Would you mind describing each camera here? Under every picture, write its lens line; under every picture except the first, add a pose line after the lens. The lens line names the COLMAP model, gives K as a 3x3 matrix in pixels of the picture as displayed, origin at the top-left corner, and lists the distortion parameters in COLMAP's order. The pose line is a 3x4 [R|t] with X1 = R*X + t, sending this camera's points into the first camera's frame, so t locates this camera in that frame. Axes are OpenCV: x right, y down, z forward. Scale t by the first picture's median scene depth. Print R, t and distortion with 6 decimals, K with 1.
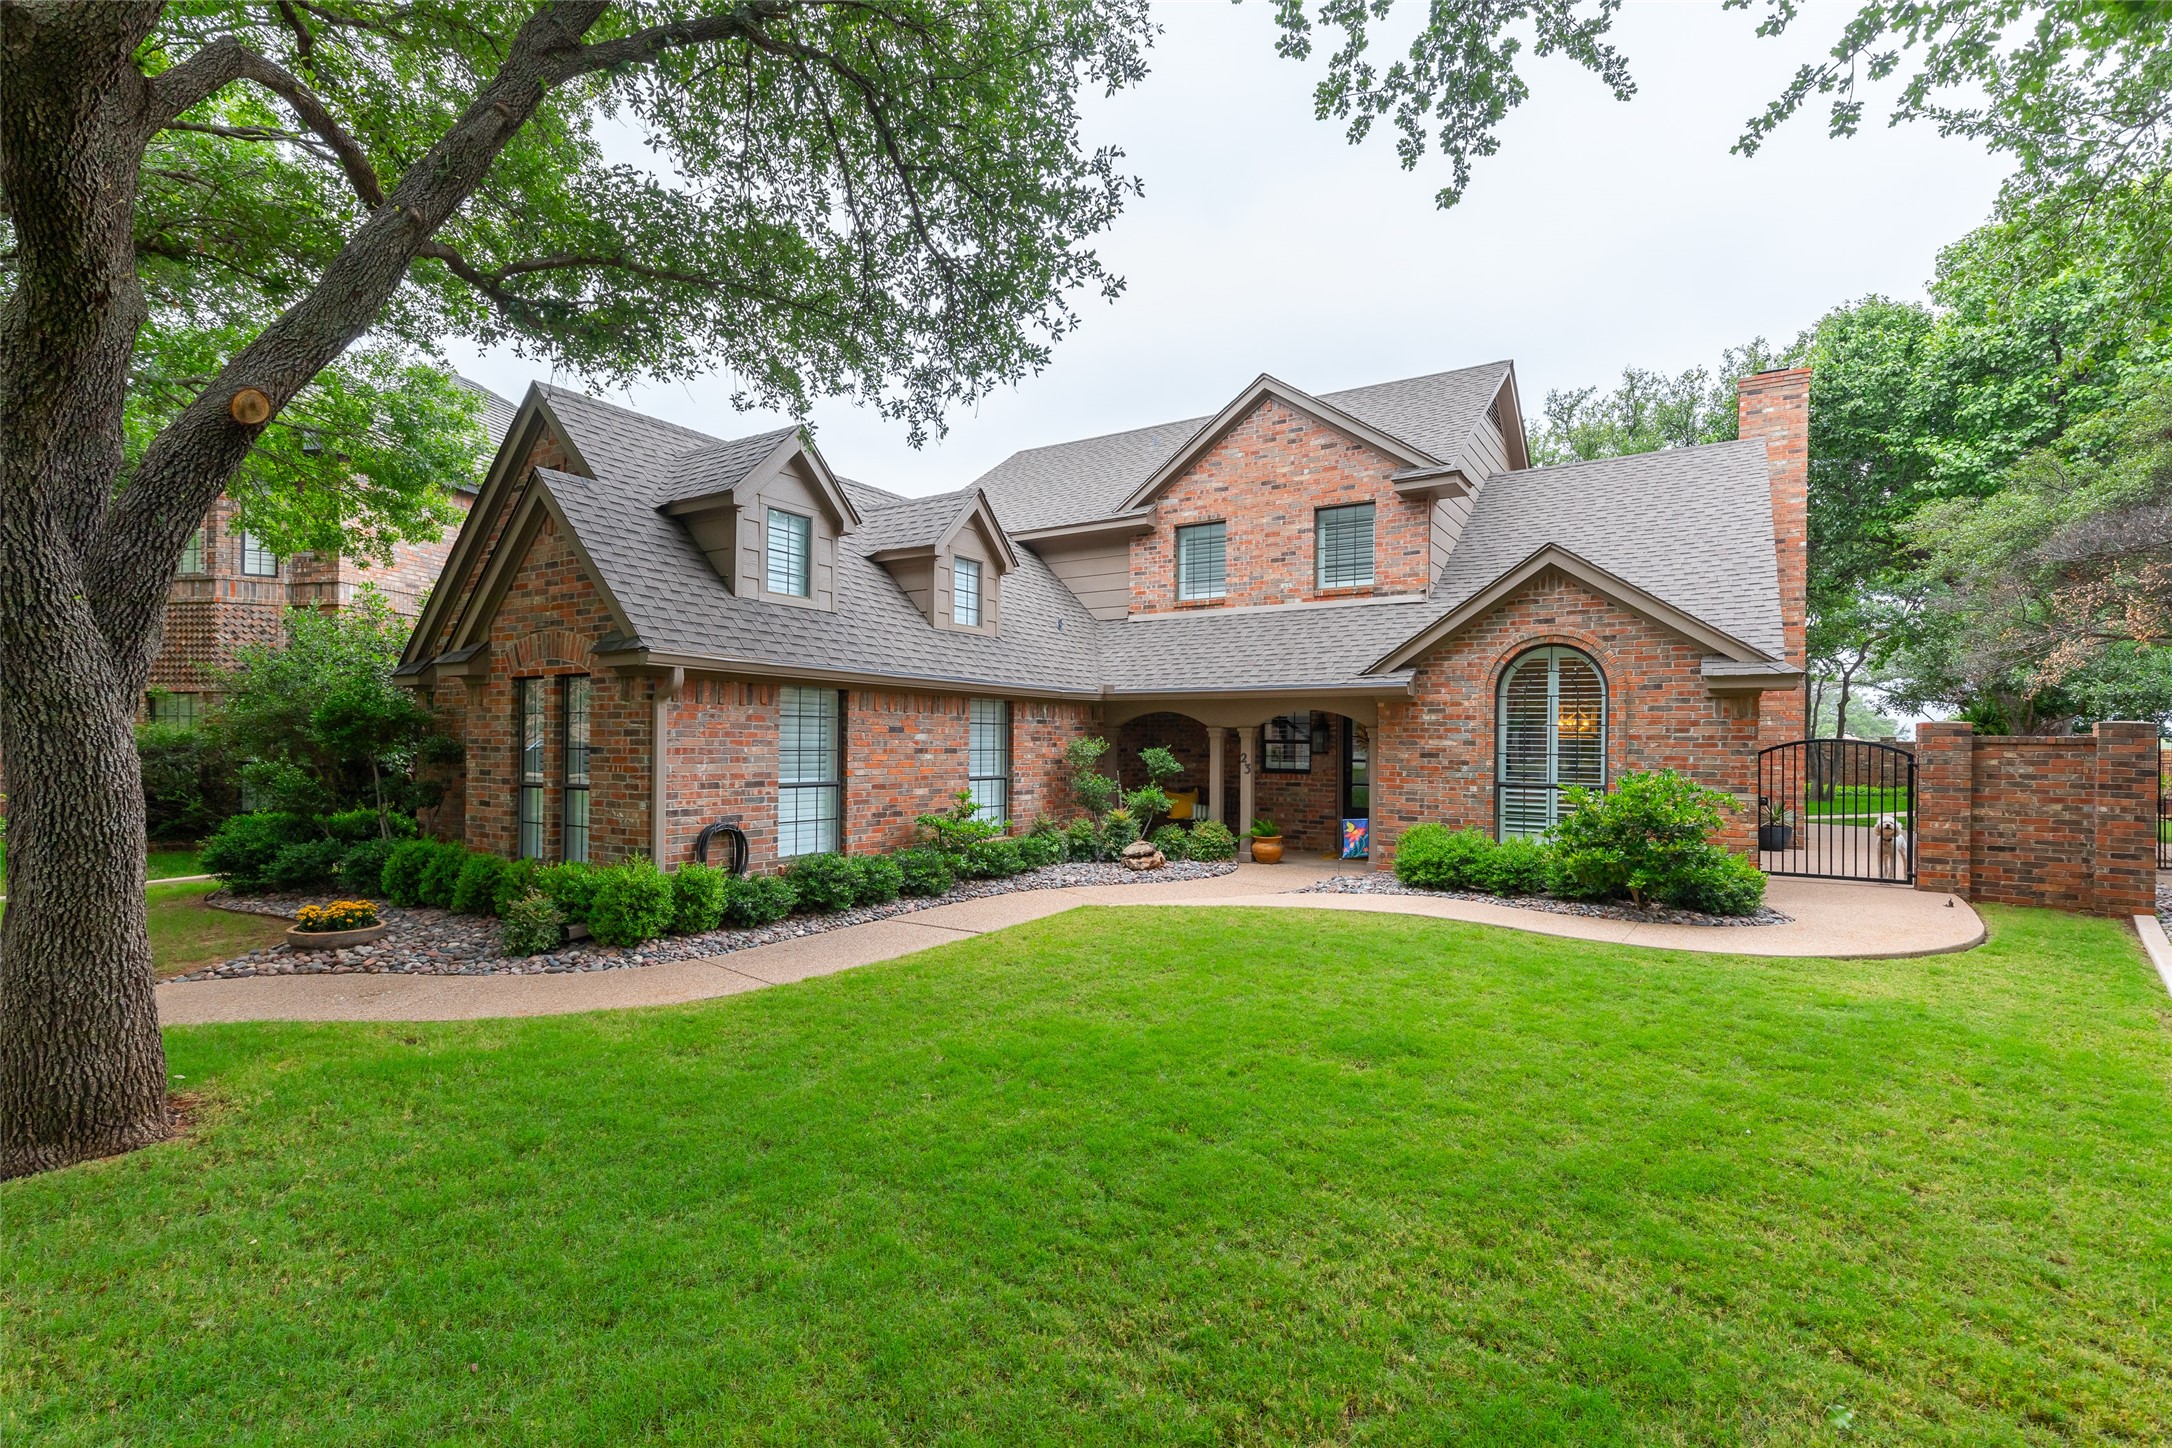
lens RADIAL K [[991.4, 0, 1094.4], [0, 991.4, 727.1], [0, 0, 1]] dist [0.005066, 0.000368]
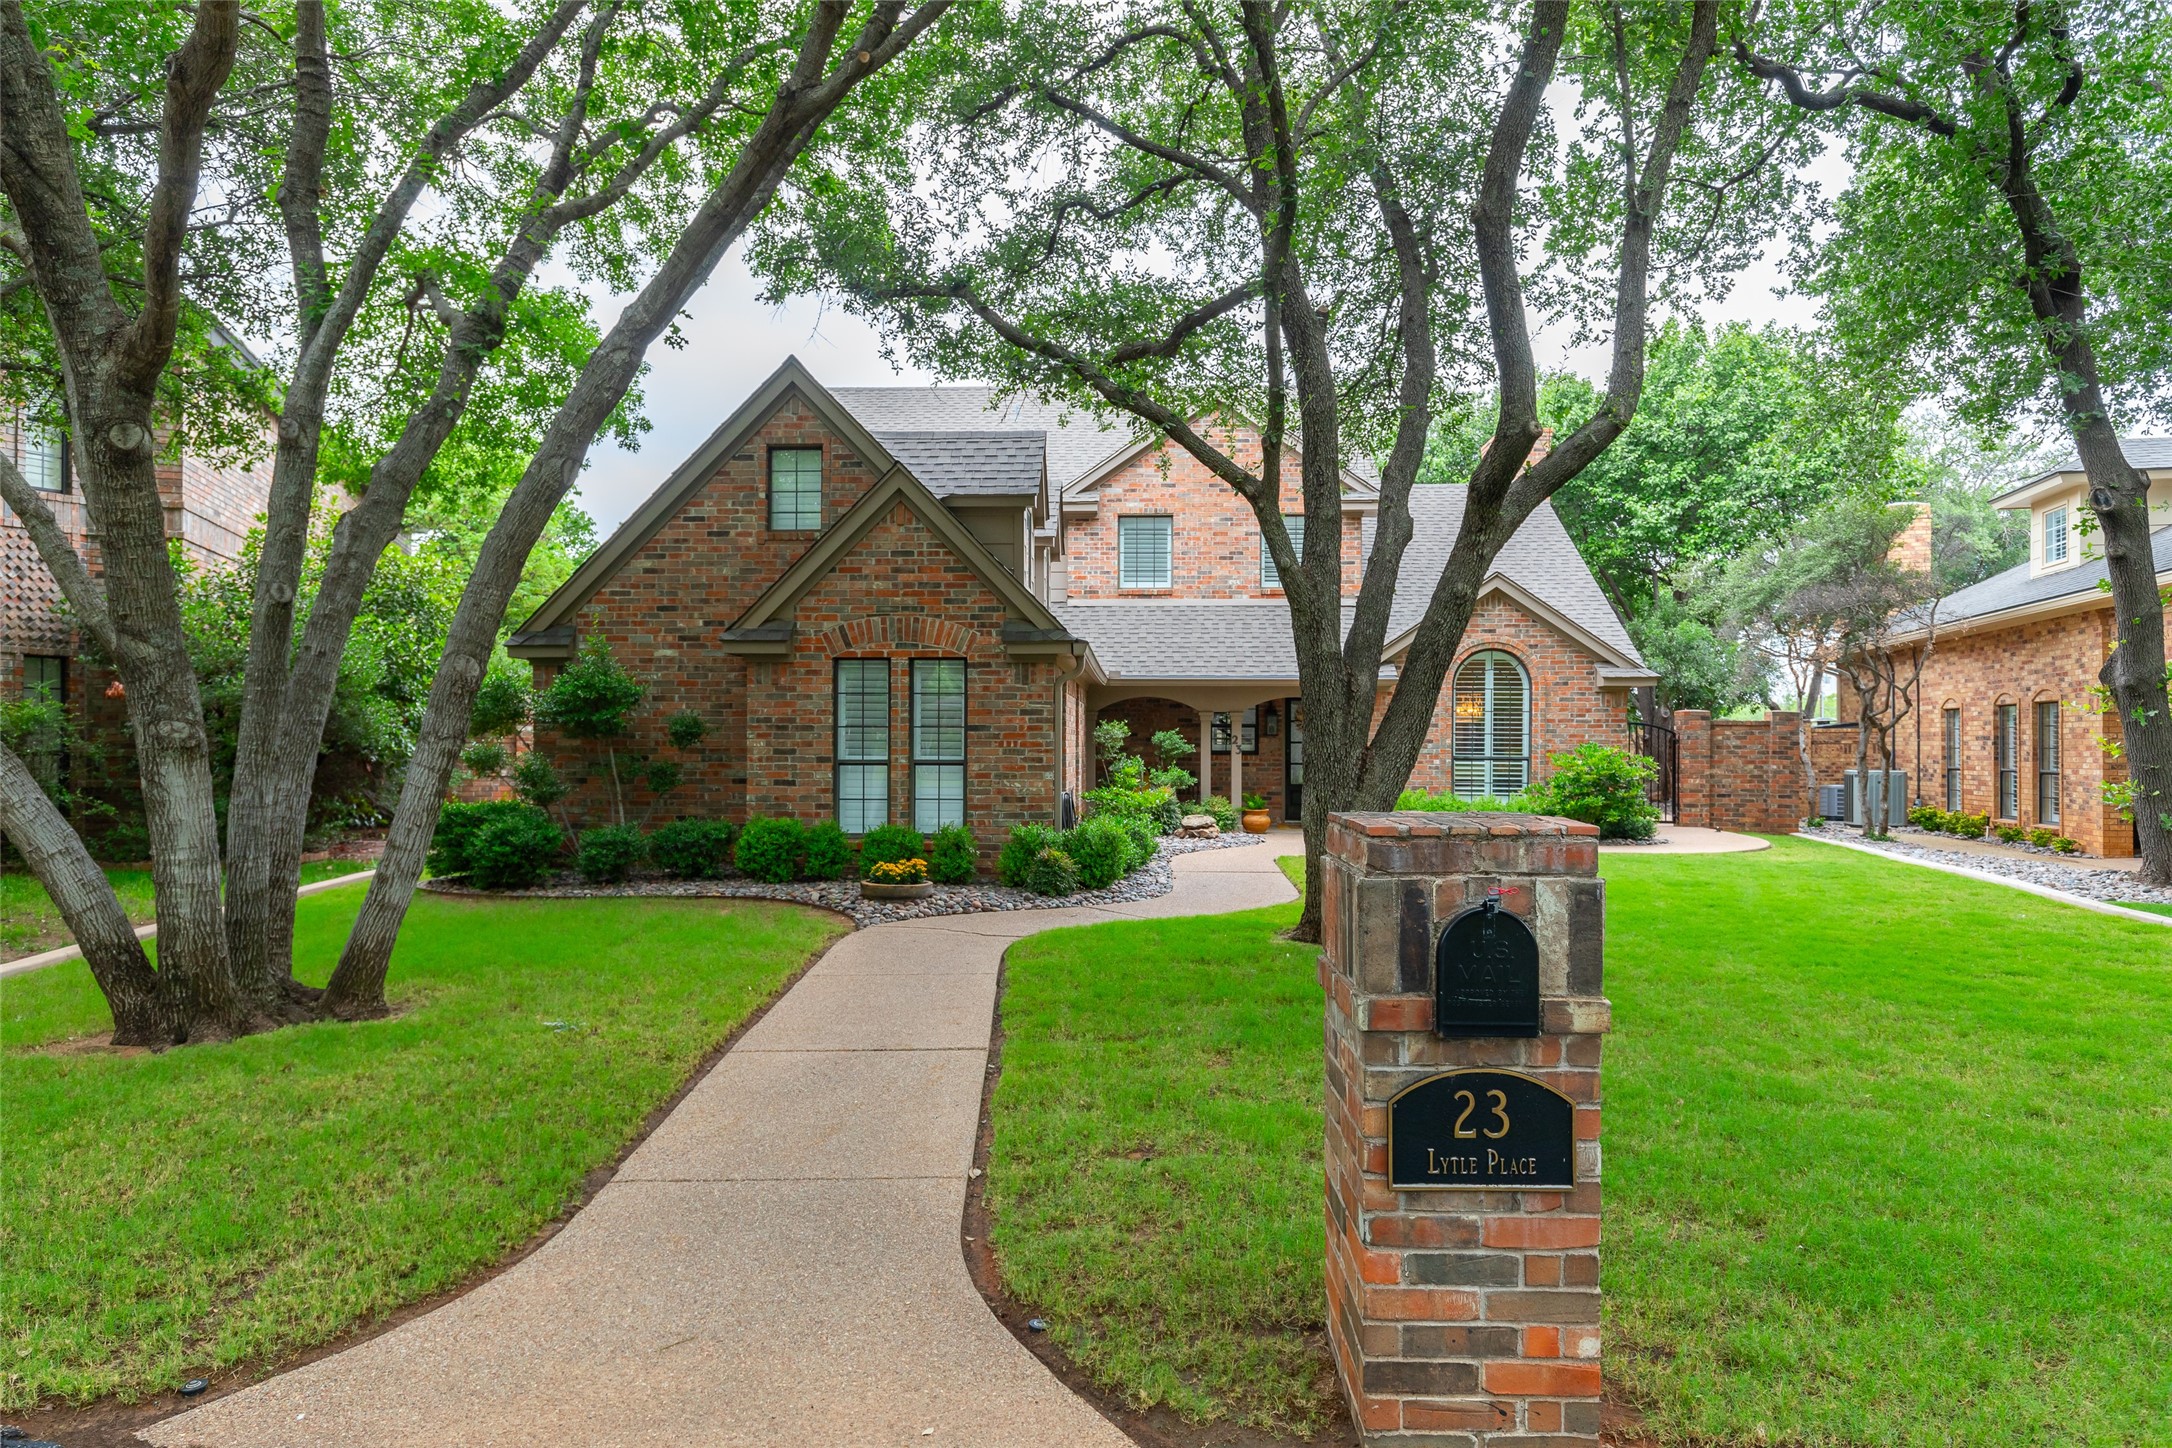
lens RADIAL K [[1397.7, 0, 1086.0], [0, 1397.7, 724.0], [0, 0, 1]] dist [-0.000359, -0.000321]
pose [[0.863961, 0.001637, 0.503557, -0.935300], [-0.004491, 0.999980, 0.004454, 0.009028], [-0.503539, -0.006110, 0.863951, -0.318597]]
